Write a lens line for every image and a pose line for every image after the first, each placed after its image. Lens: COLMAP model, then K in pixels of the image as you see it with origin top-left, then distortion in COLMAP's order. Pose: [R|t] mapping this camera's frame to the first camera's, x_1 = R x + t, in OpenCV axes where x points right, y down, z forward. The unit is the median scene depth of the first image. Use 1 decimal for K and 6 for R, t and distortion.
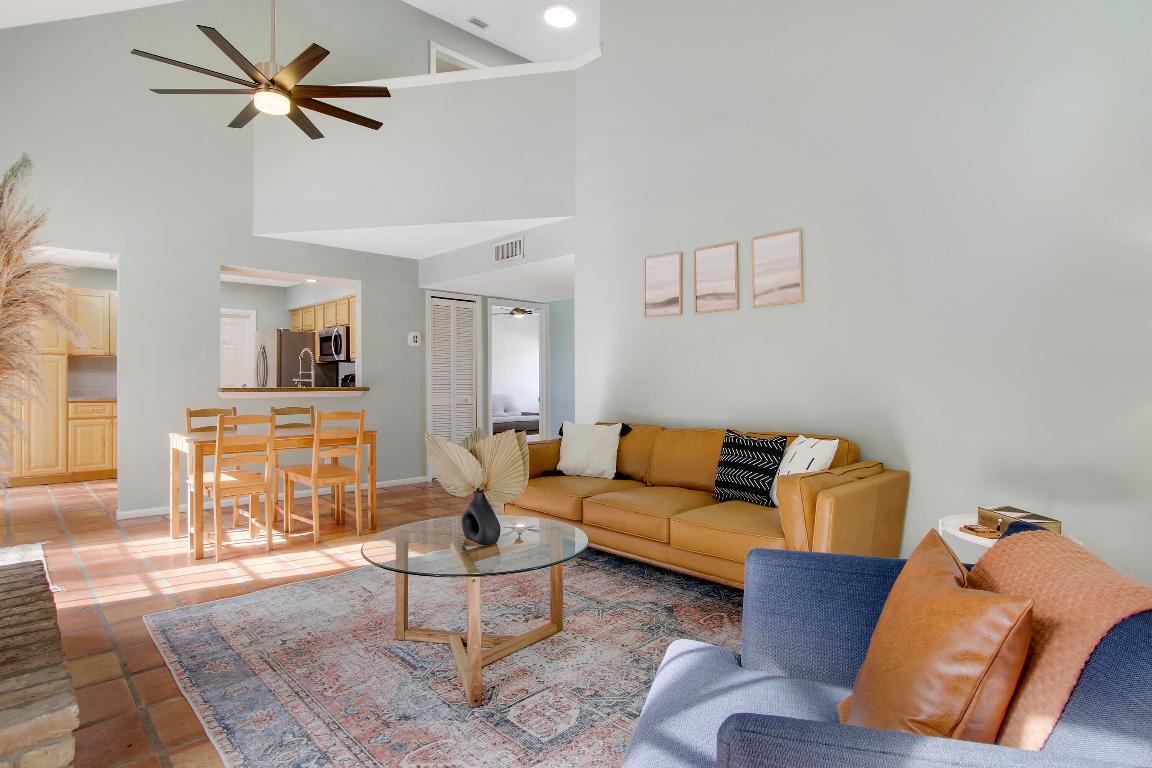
lens RADIAL K [[612.0, 0, 585.7], [0, 612.0, 383.2], [0, 0, 1]] dist [-0.016484, 0.000809]
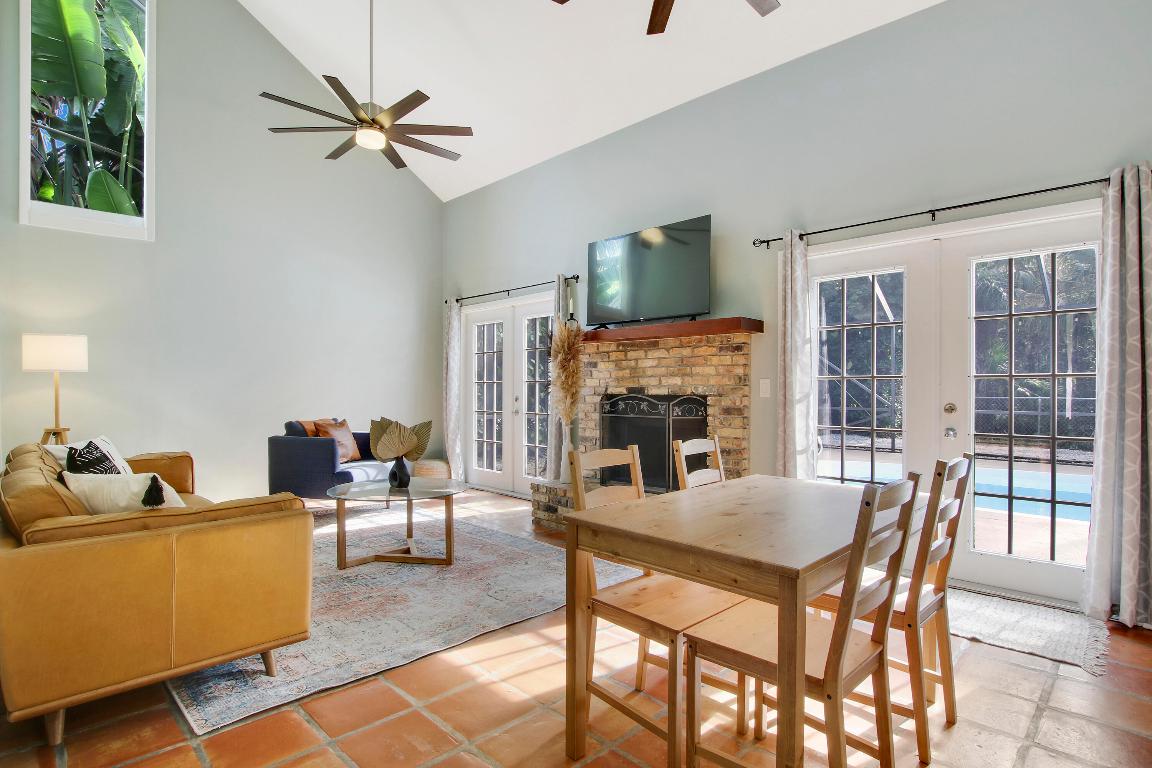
lens RADIAL K [[612.0, 0, 585.7], [0, 612.0, 383.2], [0, 0, 1]] dist [-0.016484, 0.000809]
pose [[-0.999947, -0.002626, 0.009972, -0.269273], [-0.002588, 0.999990, 0.003771, -0.009209], [-0.009982, 0.003745, -0.999943, 1.027245]]
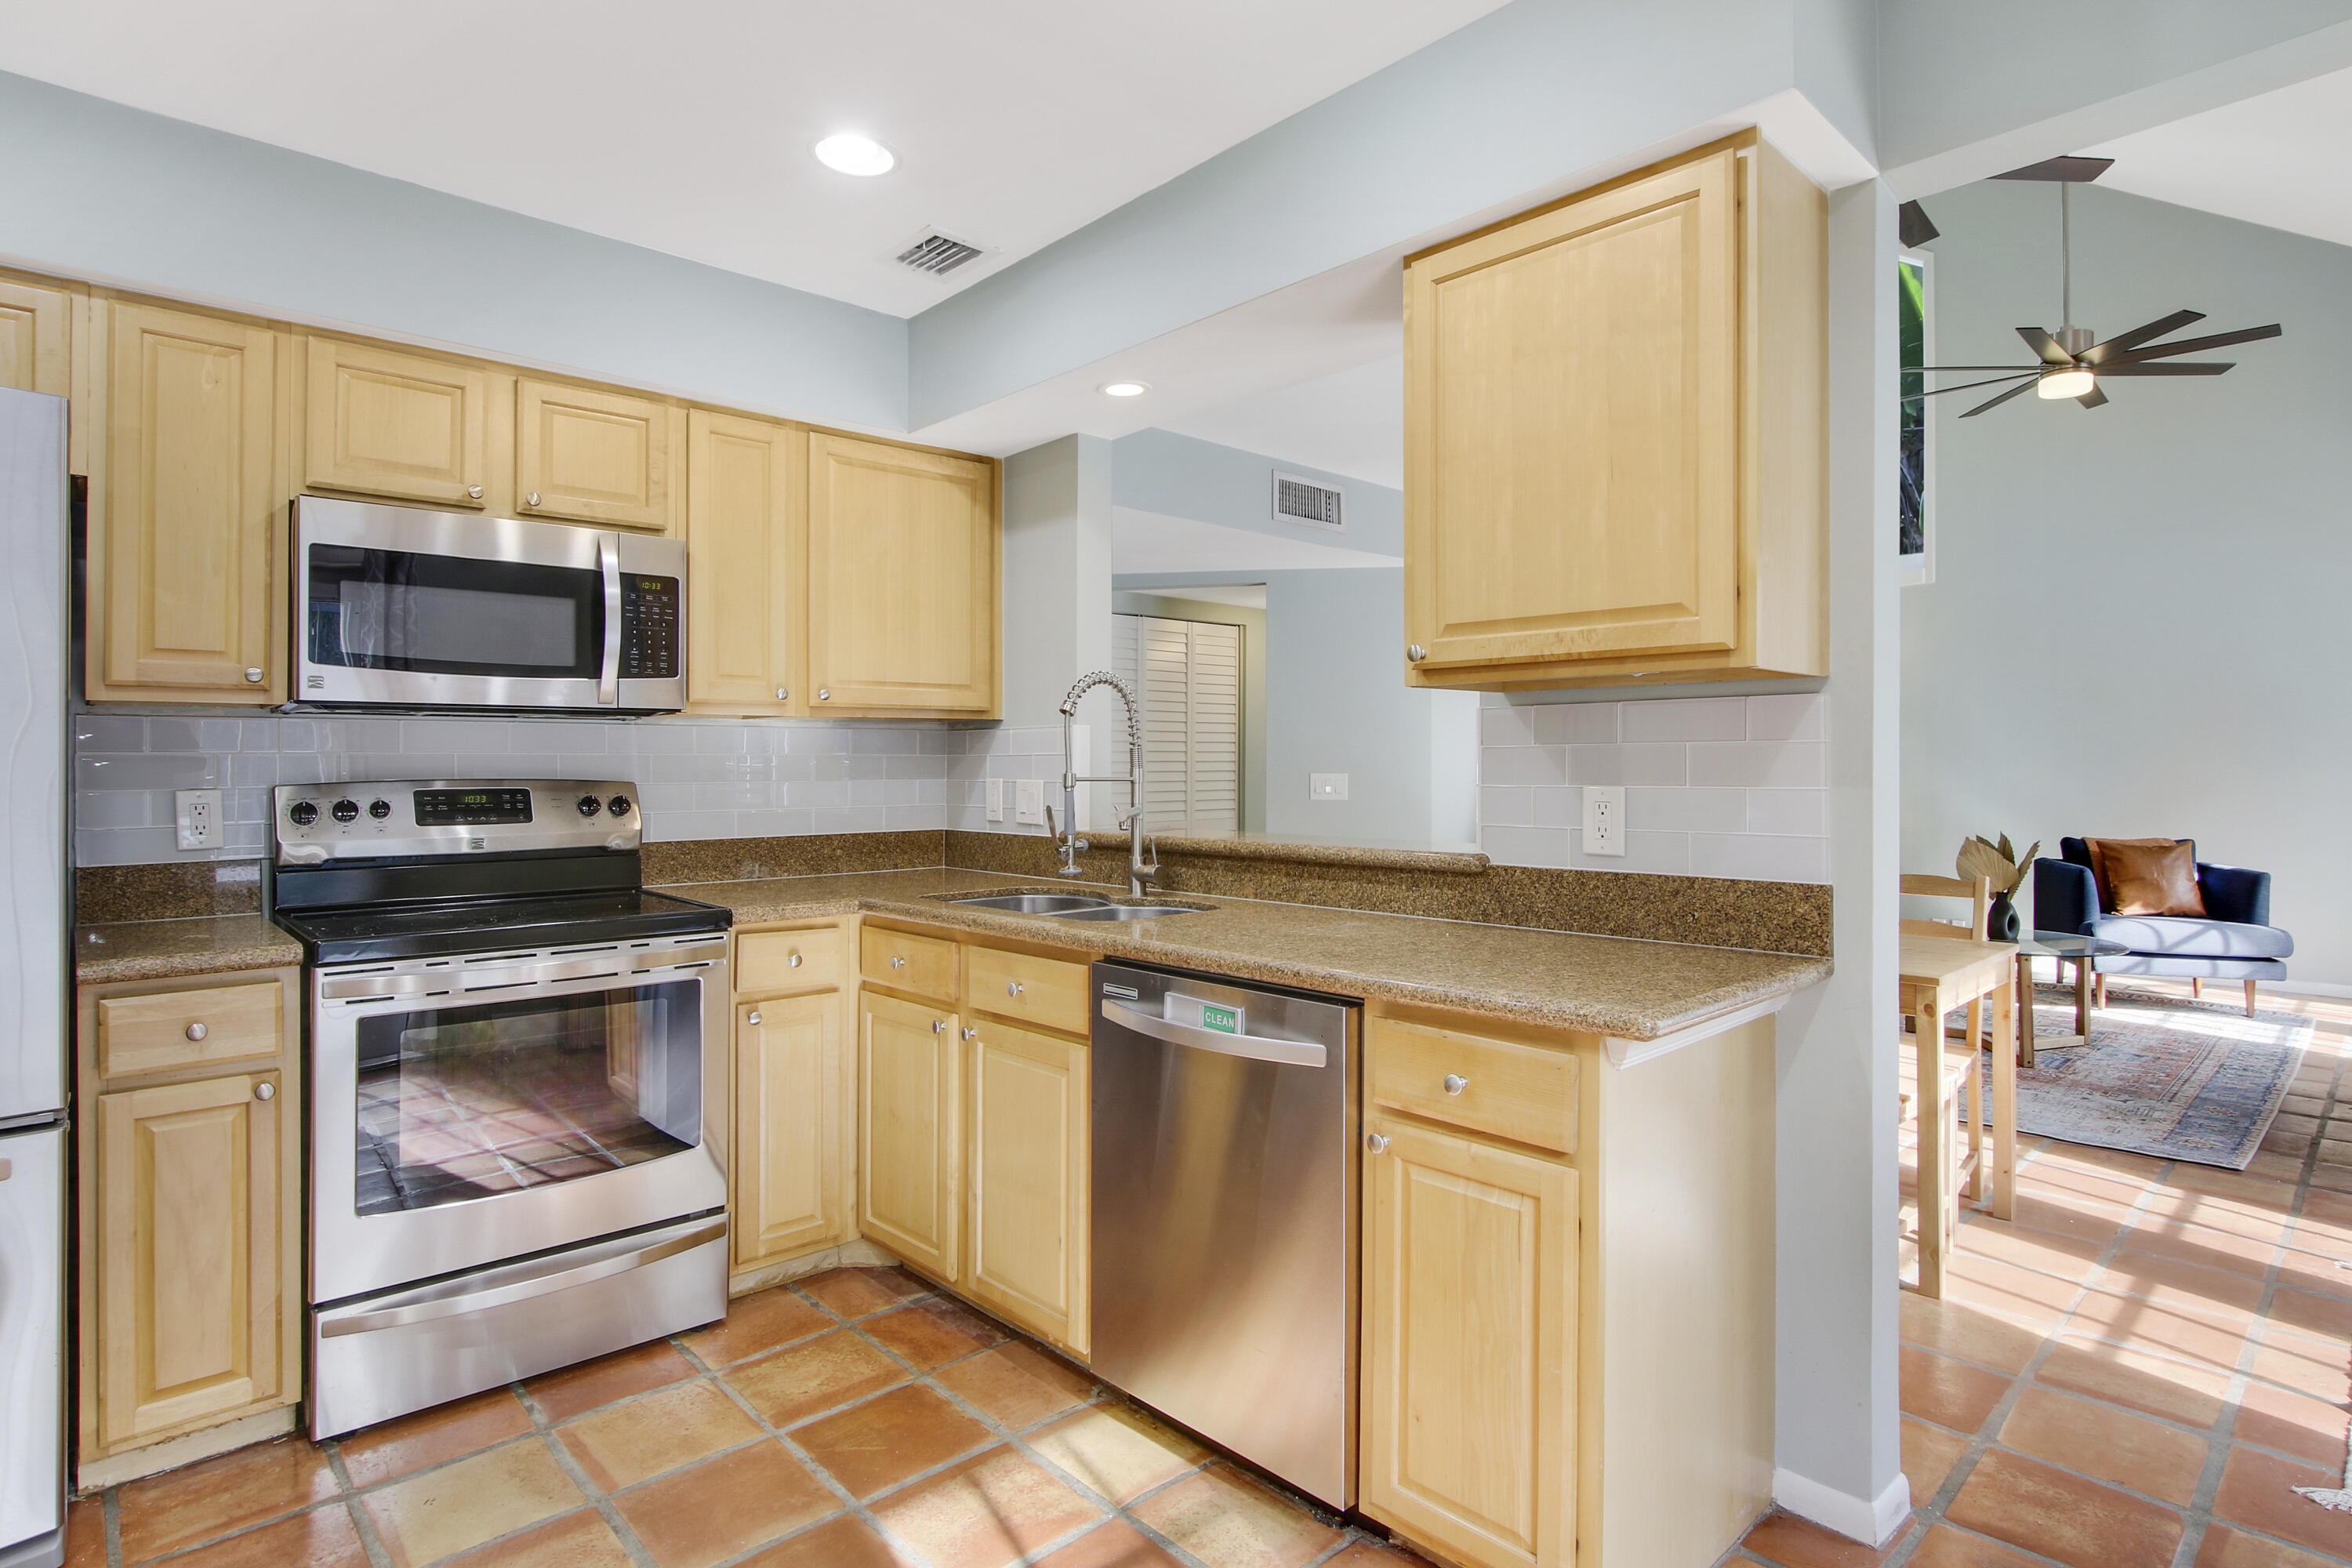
lens RADIAL K [[1218.5, 0, 1189.4], [0, 1218.5, 765.3], [0, 0, 1]] dist [-0.023945, -0.000733]
pose [[0.011176, -0.002692, 0.999934, -0.898626], [0.006688, 0.999974, 0.002617, -0.022159], [-0.999915, 0.006658, 0.011194, 0.942379]]
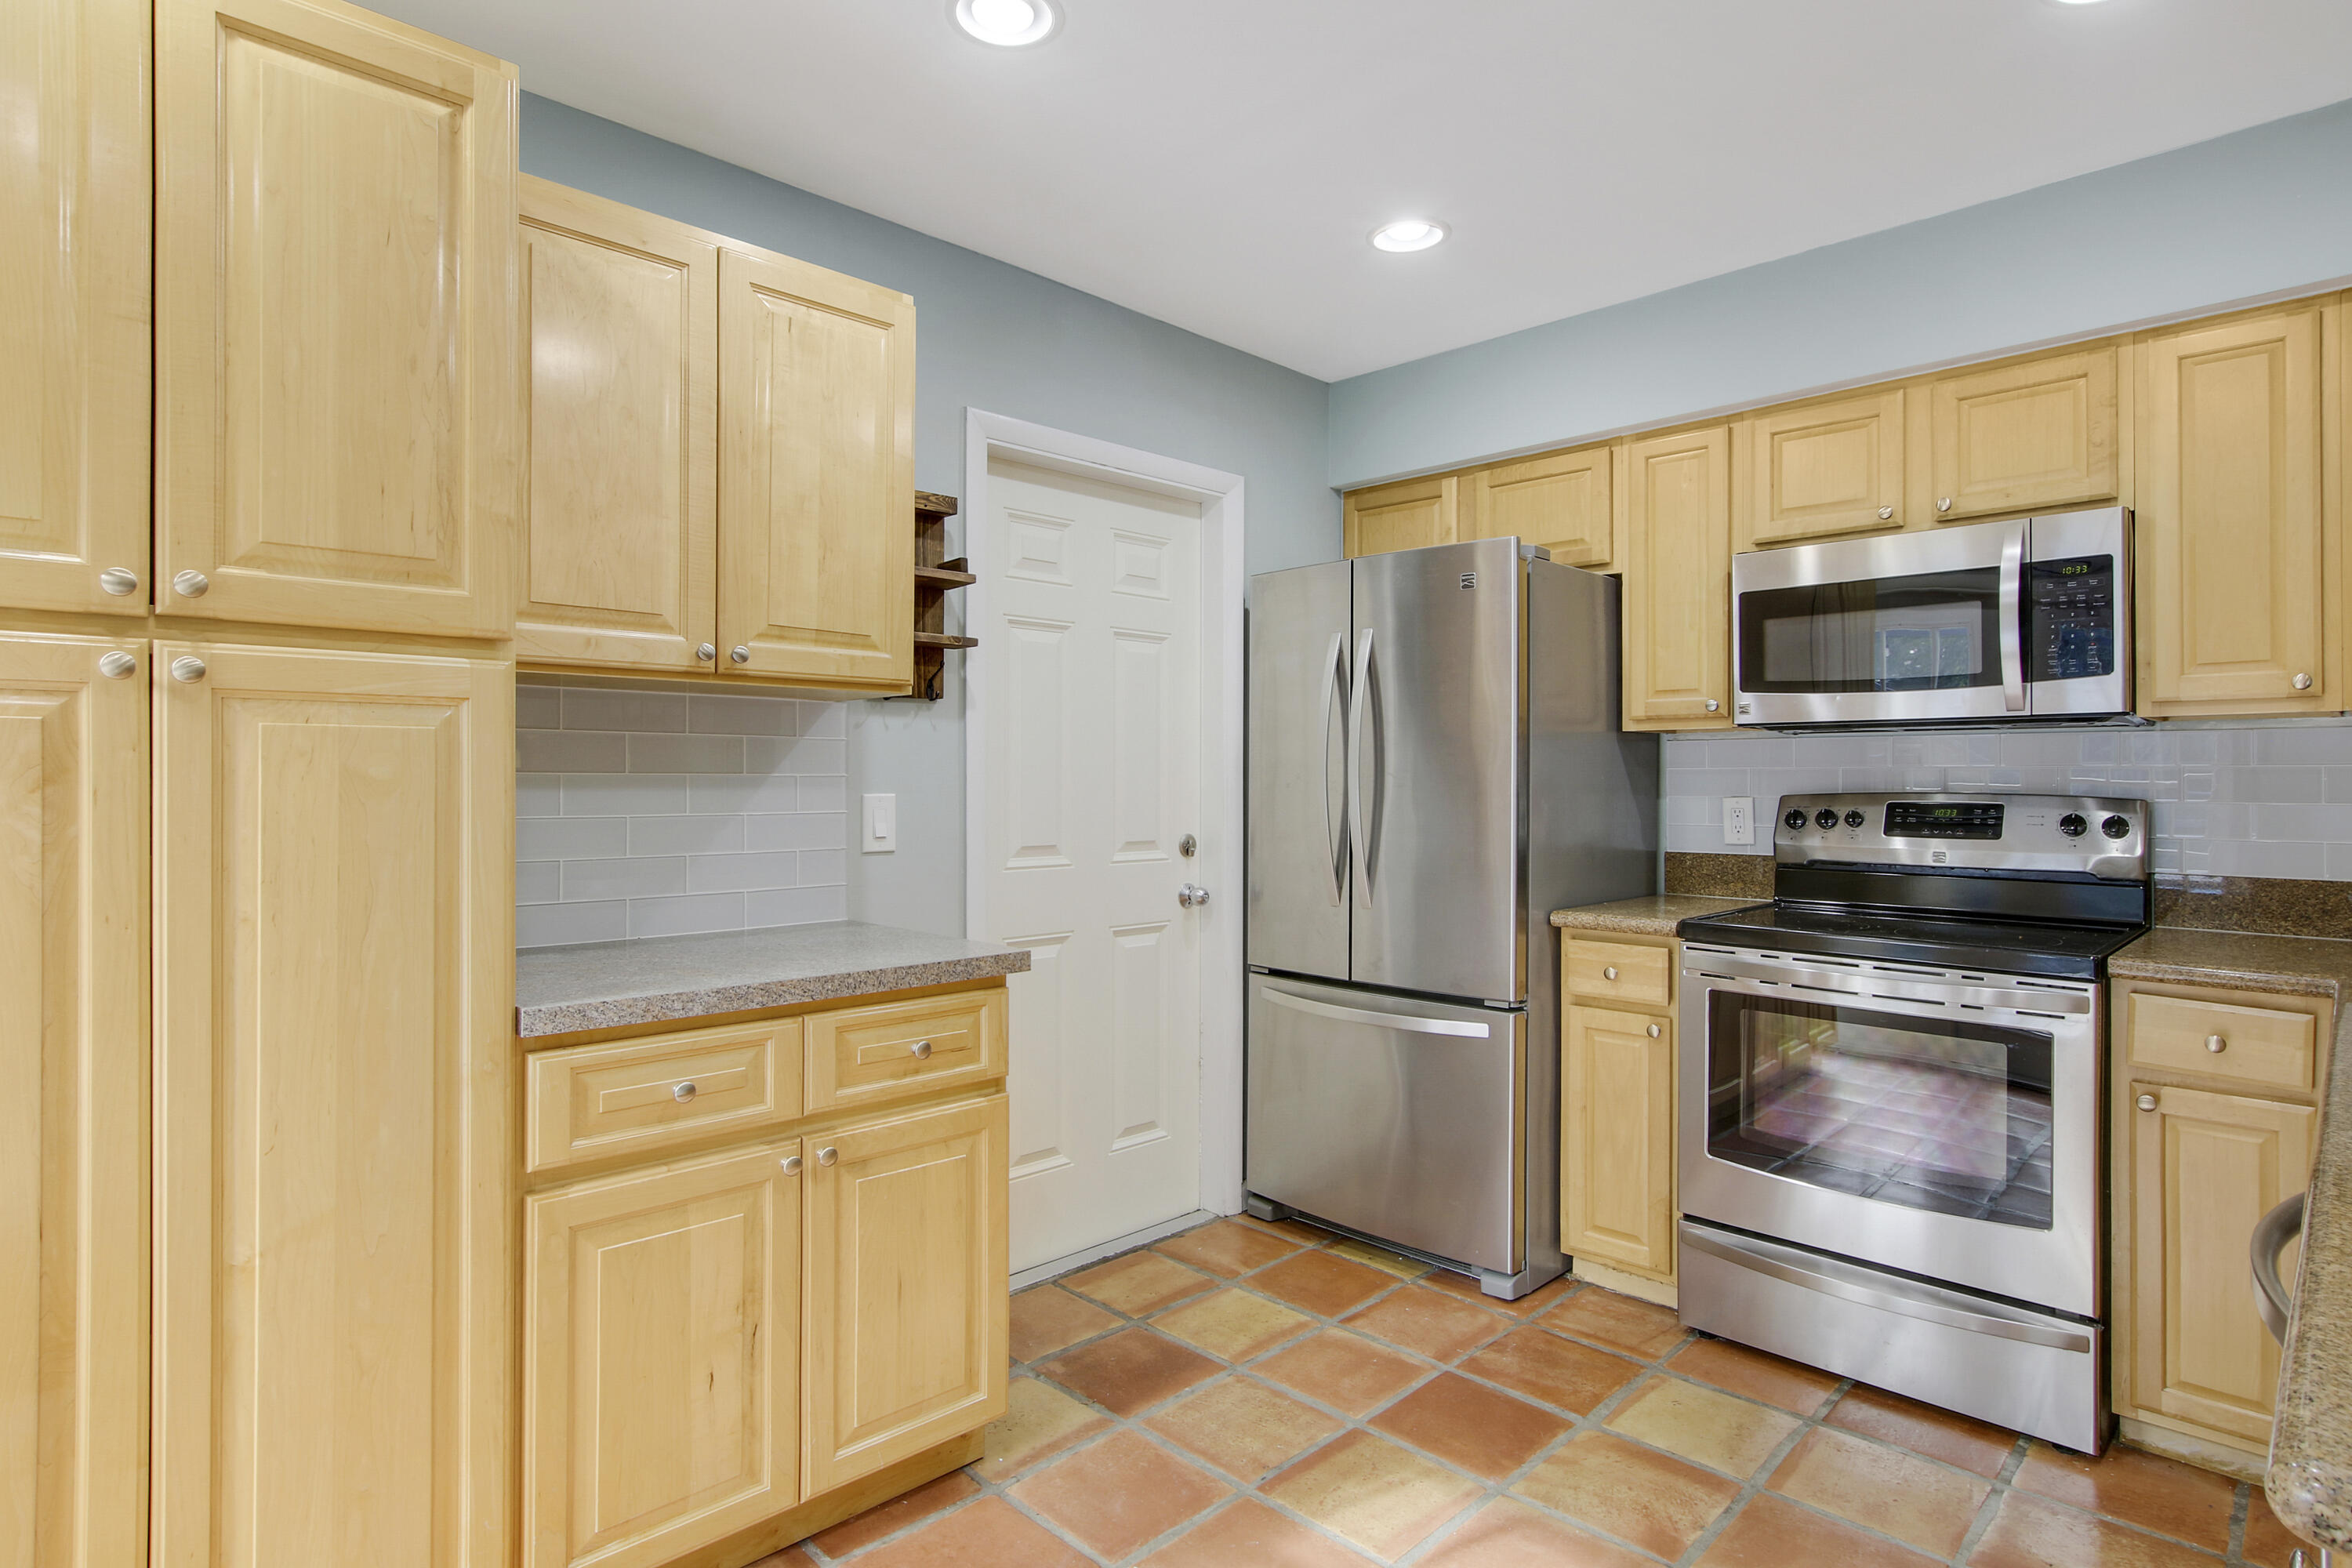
lens RADIAL K [[1221.4, 0, 1198.5], [0, 1221.4, 774.0], [0, 0, 1]] dist [-0.023958, -0.000396]
pose [[0.999792, 0.001033, 0.020376, -0.741473], [-0.000883, 0.999973, -0.007345, -0.021056], [-0.020383, 0.007325, 0.999765, 0.772273]]
